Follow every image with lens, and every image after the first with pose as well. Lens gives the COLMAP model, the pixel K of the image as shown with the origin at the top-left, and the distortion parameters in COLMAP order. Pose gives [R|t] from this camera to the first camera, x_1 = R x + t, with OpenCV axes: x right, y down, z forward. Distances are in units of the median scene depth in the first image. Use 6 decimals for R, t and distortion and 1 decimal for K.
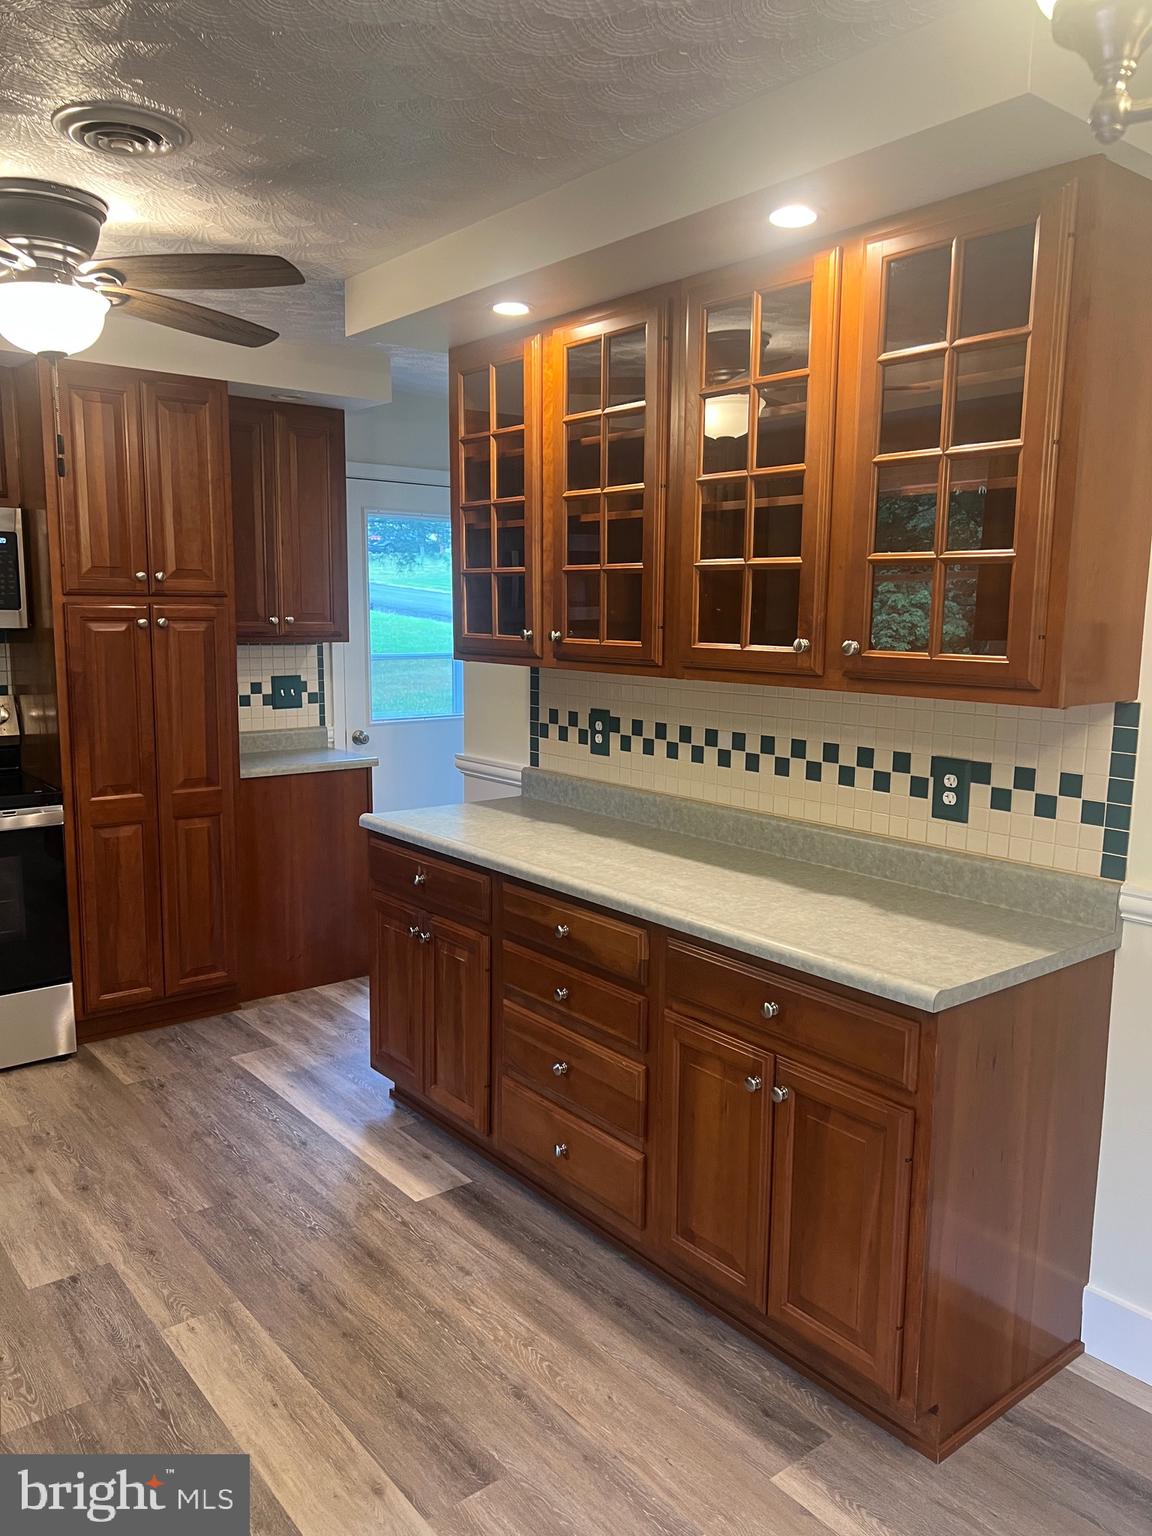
lens RADIAL K [[1166.6, 0, 571.0], [0, 1166.6, 770.5], [0, 0, 1]] dist [0.053777, -0.039086]
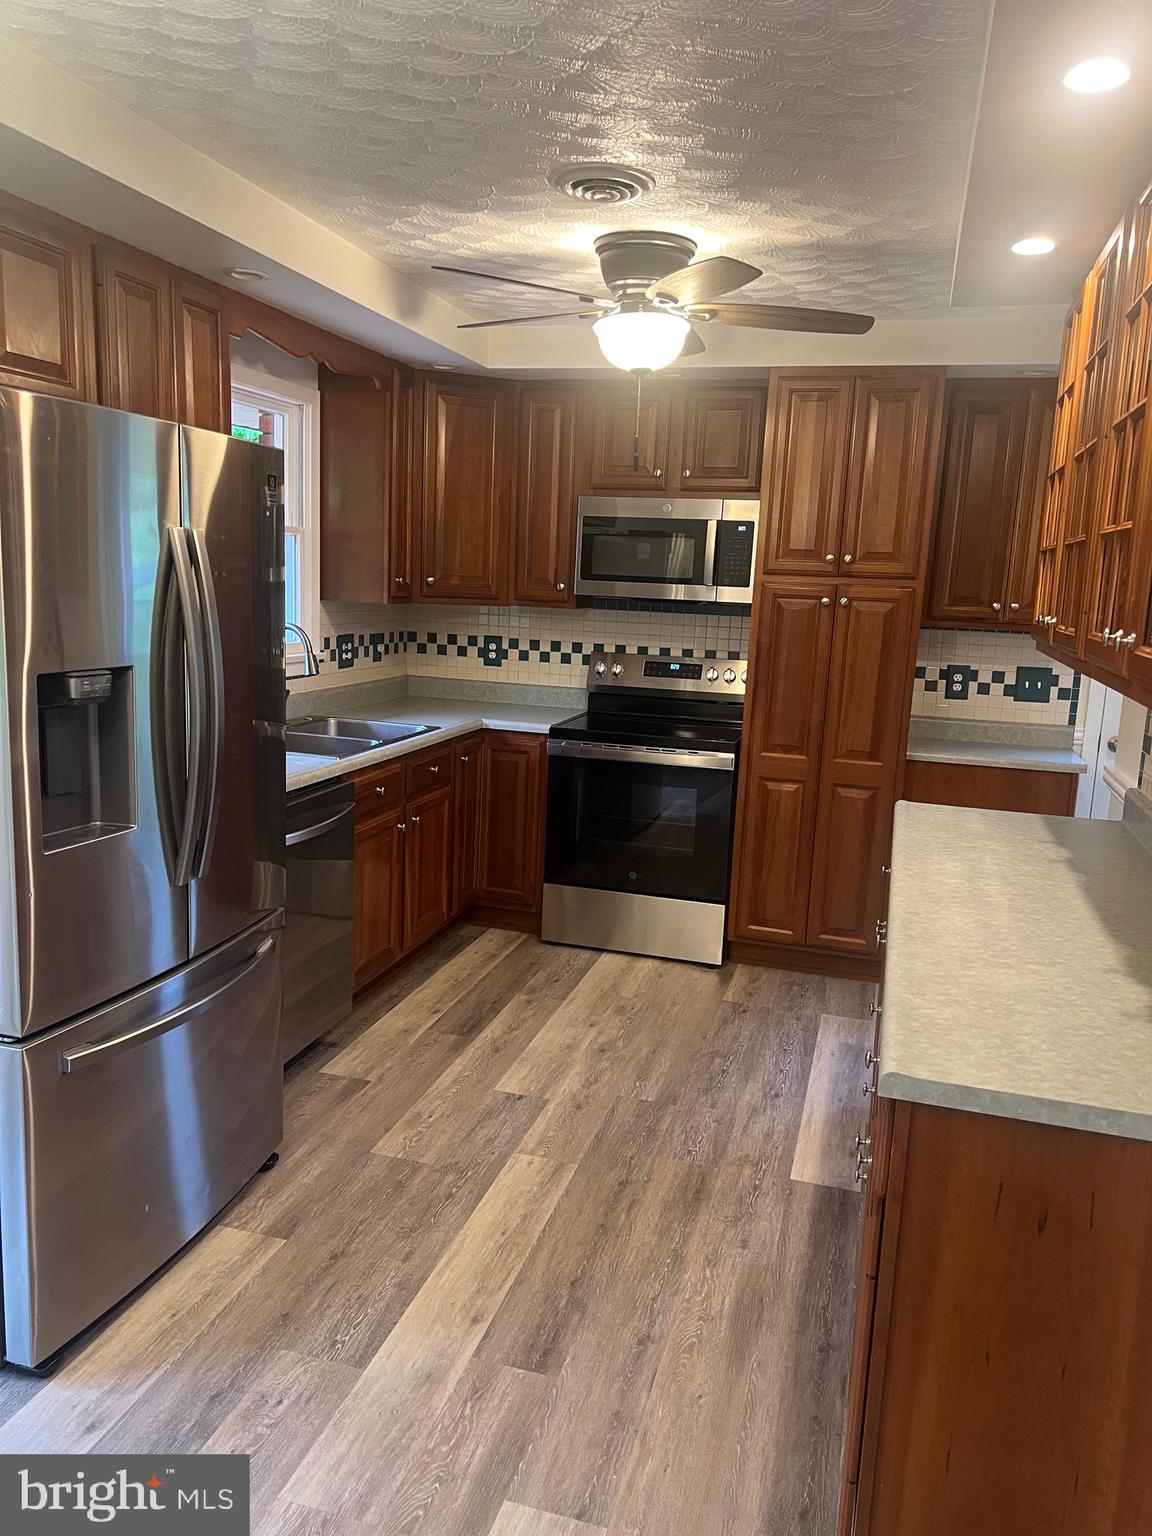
lens RADIAL K [[1166.6, 0, 570.5], [0, 1166.6, 765.7], [0, 0, 1]] dist [0.053777, -0.039086]
pose [[0.577220, 0.149555, -0.802777, 0.539755], [-0.153530, 0.985430, 0.073190, -0.024845], [0.802026, 0.081004, 0.591771, 0.244168]]
